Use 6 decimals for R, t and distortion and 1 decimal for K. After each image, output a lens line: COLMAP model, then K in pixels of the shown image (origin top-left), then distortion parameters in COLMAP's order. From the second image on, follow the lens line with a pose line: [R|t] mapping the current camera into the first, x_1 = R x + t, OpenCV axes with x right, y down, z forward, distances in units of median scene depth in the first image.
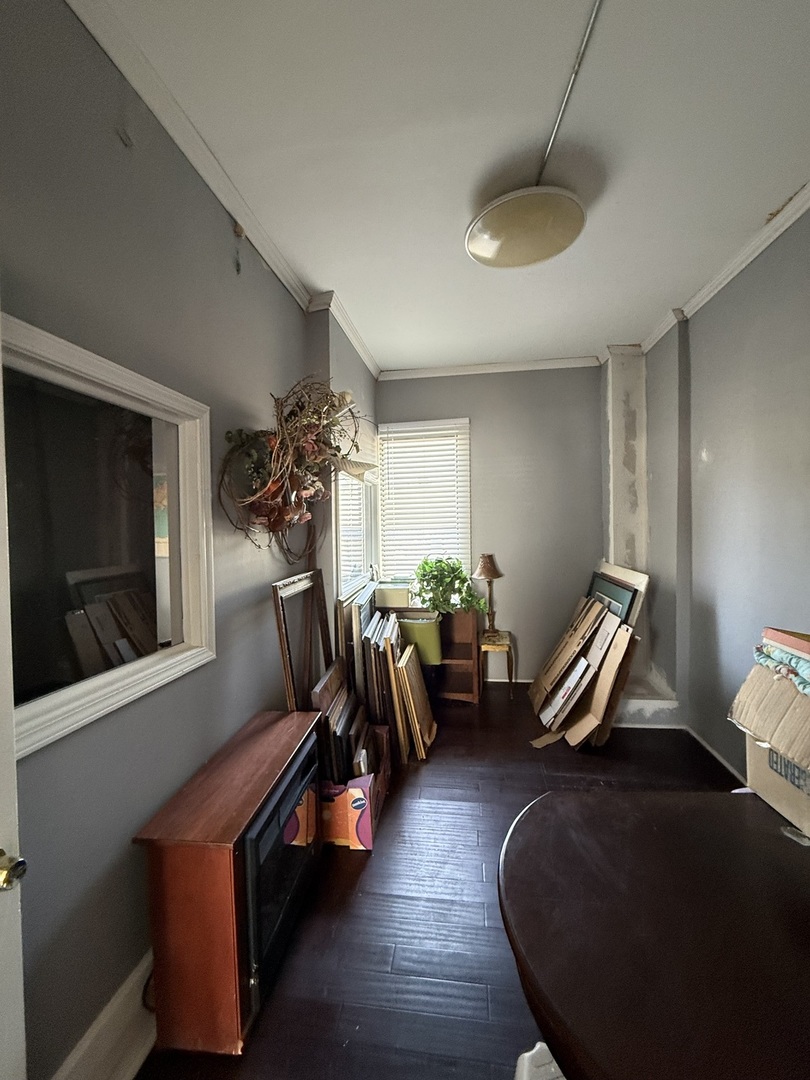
lens RADIAL K [[434.3, 0, 404.1], [0, 434.3, 538.4], [0, 0, 1]] dist [0.002038, -0.000326]
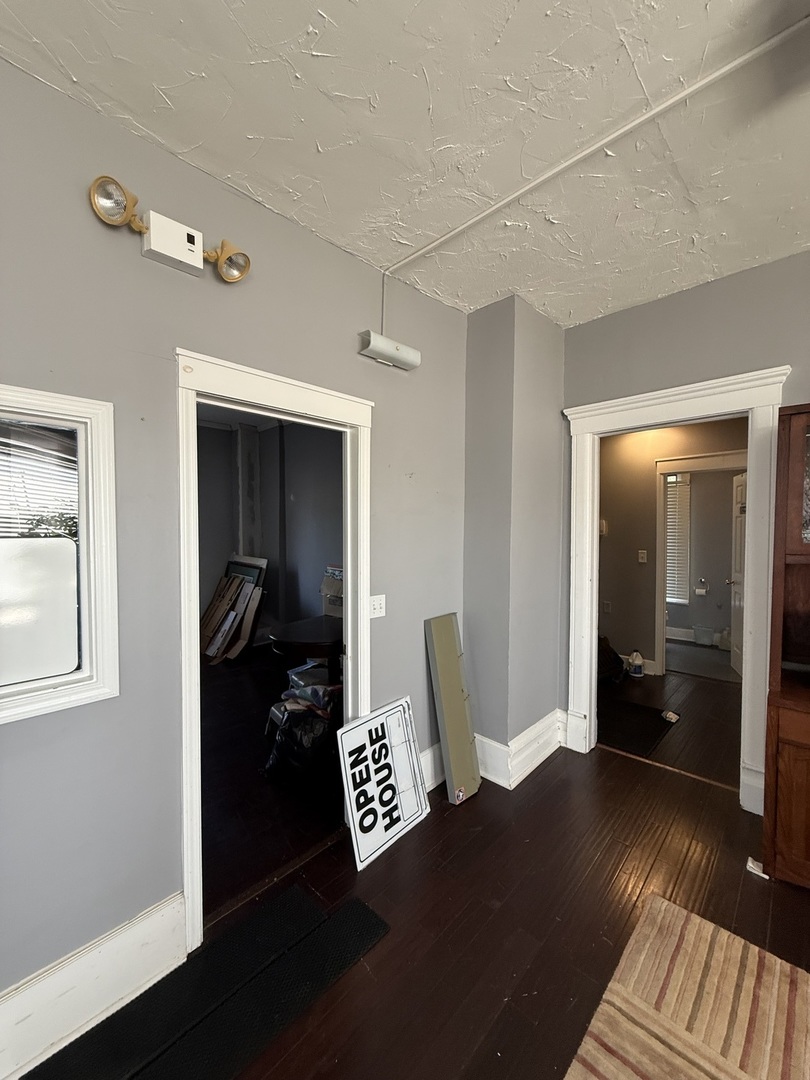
lens RADIAL K [[434.3, 0, 406.6], [0, 434.3, 537.3], [0, 0, 1]] dist [0.002038, -0.000326]
pose [[0.589395, -0.012102, 0.807755, -0.564276], [0.012381, 0.999906, 0.005947, -0.011876], [-0.807750, 0.006495, 0.589489, -0.554433]]
